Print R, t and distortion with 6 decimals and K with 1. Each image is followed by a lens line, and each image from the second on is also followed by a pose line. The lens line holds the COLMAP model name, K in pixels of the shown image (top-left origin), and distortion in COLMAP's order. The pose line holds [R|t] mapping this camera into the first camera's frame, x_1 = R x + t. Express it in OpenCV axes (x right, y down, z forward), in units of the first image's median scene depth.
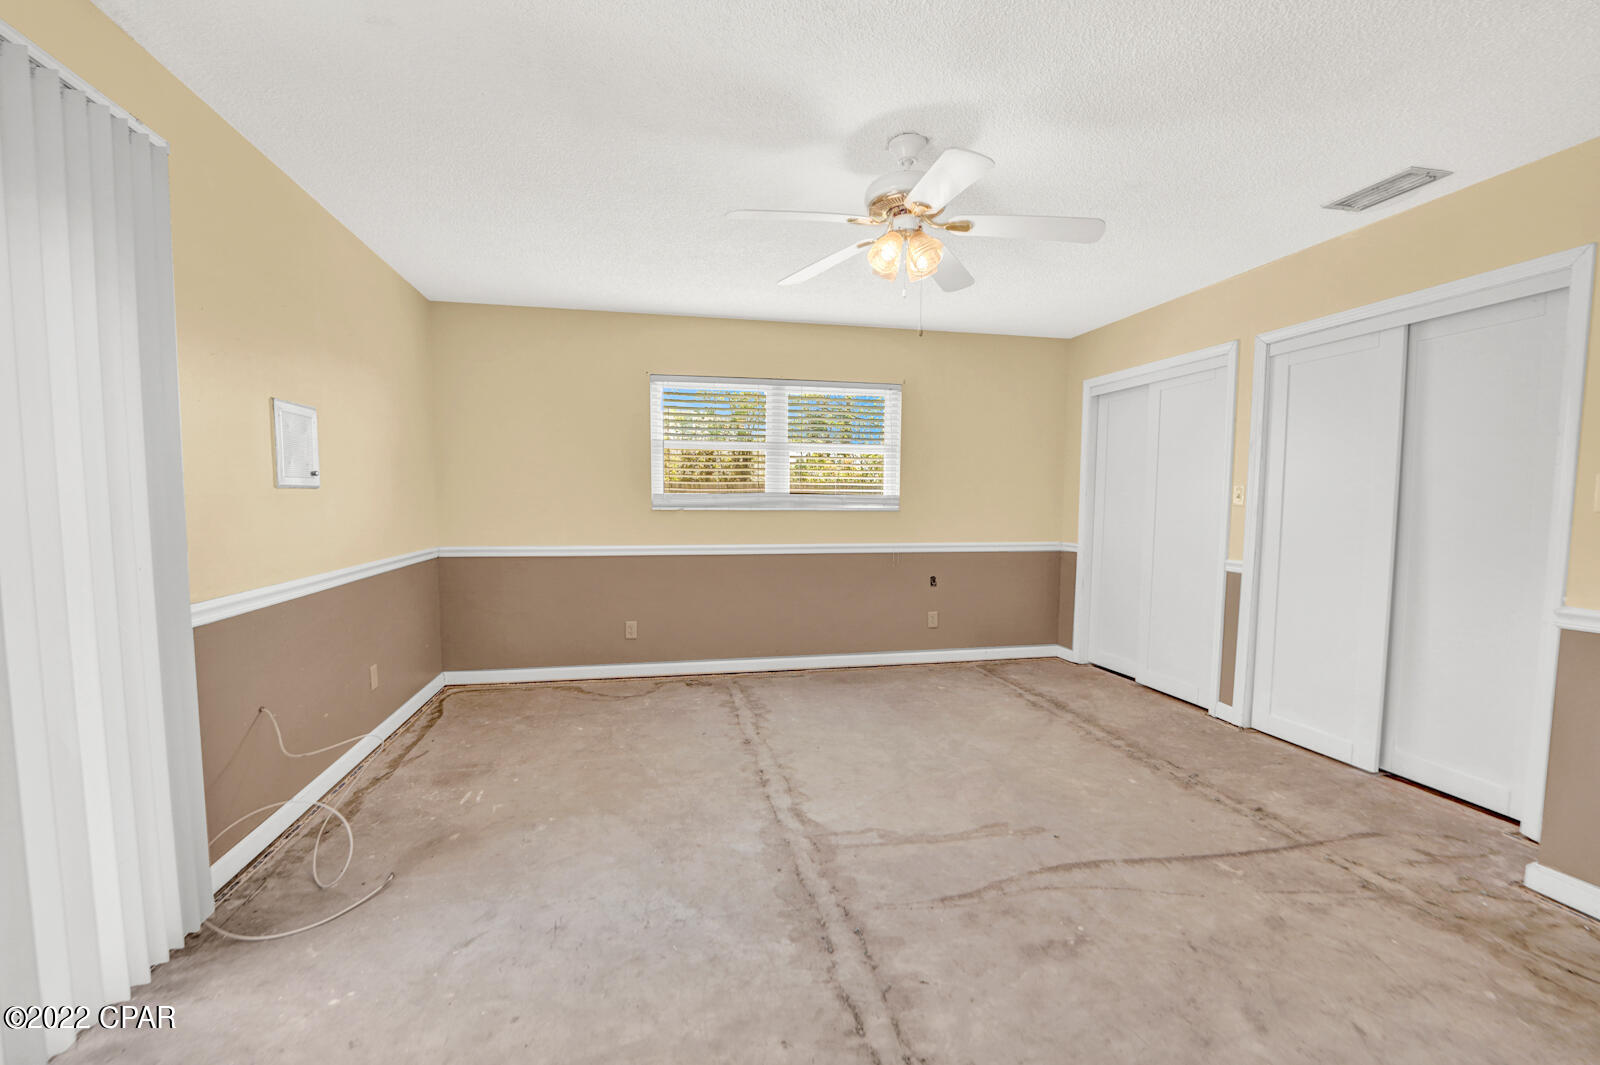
lens RADIAL K [[670.8, 0, 781.0], [0, 670.8, 551.5], [0, 0, 1]] dist [-0.018443, 0.000119]
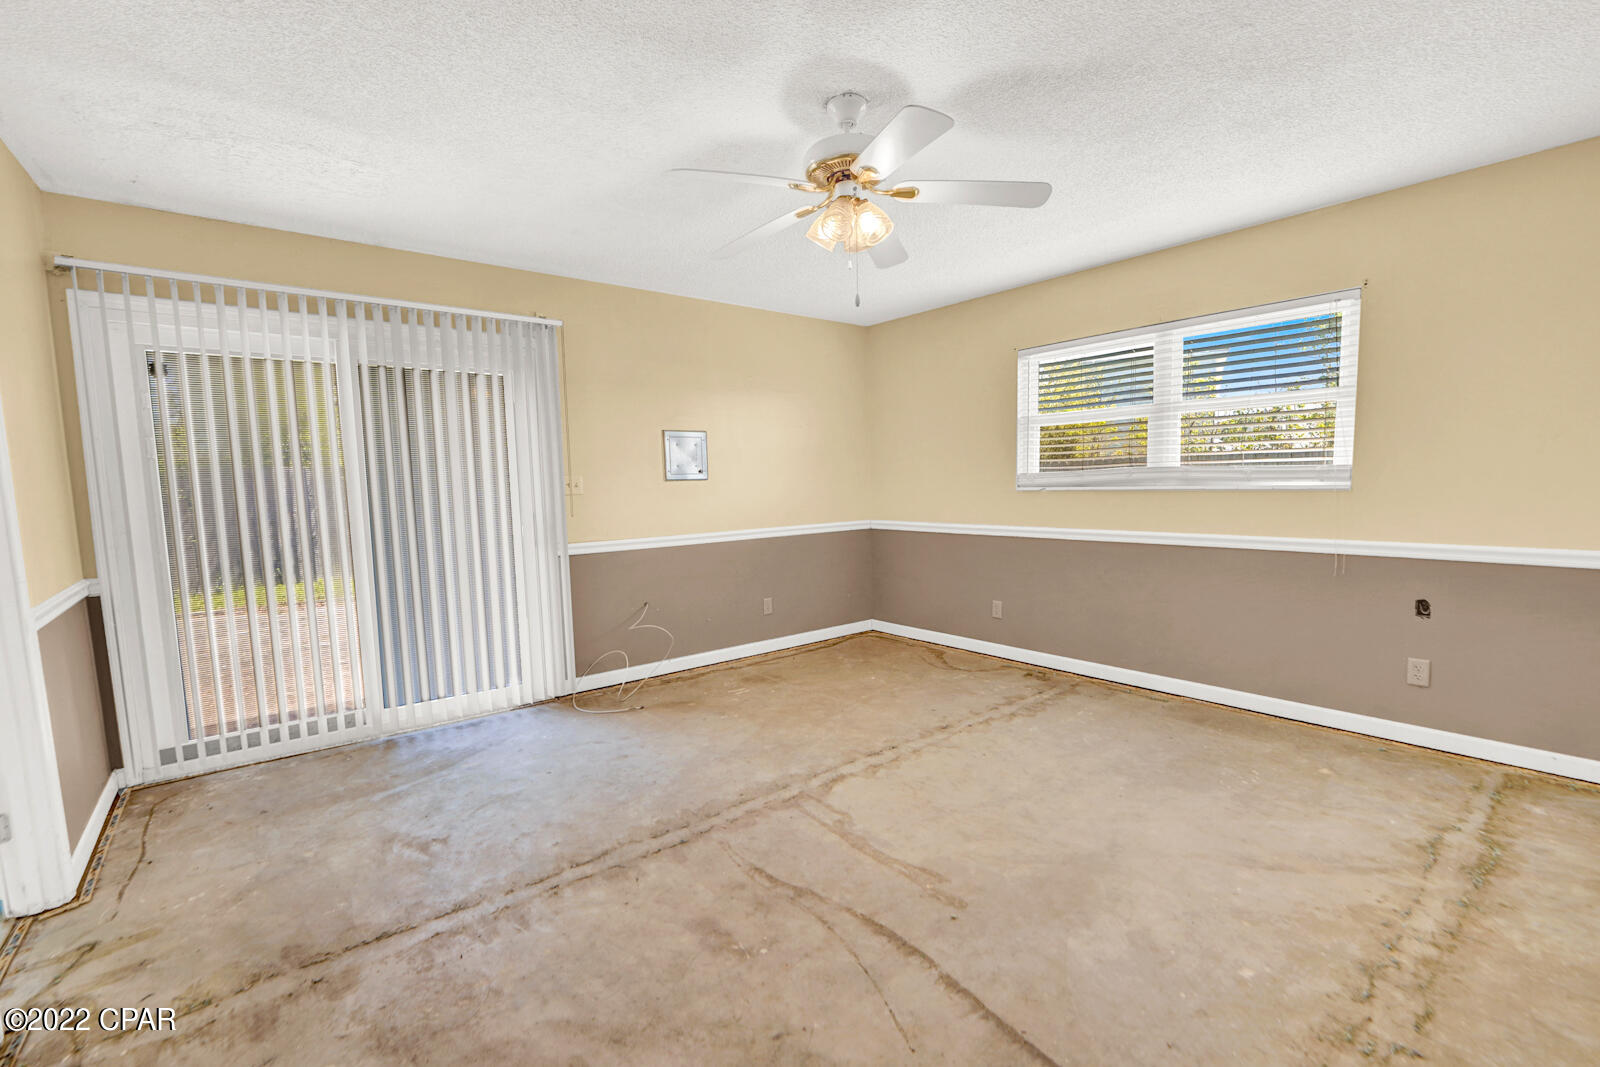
lens RADIAL K [[670.8, 0, 781.0], [0, 670.8, 552.5], [0, 0, 1]] dist [-0.018443, 0.000119]
pose [[0.454397, 0.075060, -0.887632, 0.612911], [-0.042547, 0.997135, 0.062539, -0.021152], [0.889783, 0.009349, 0.456288, 0.293083]]
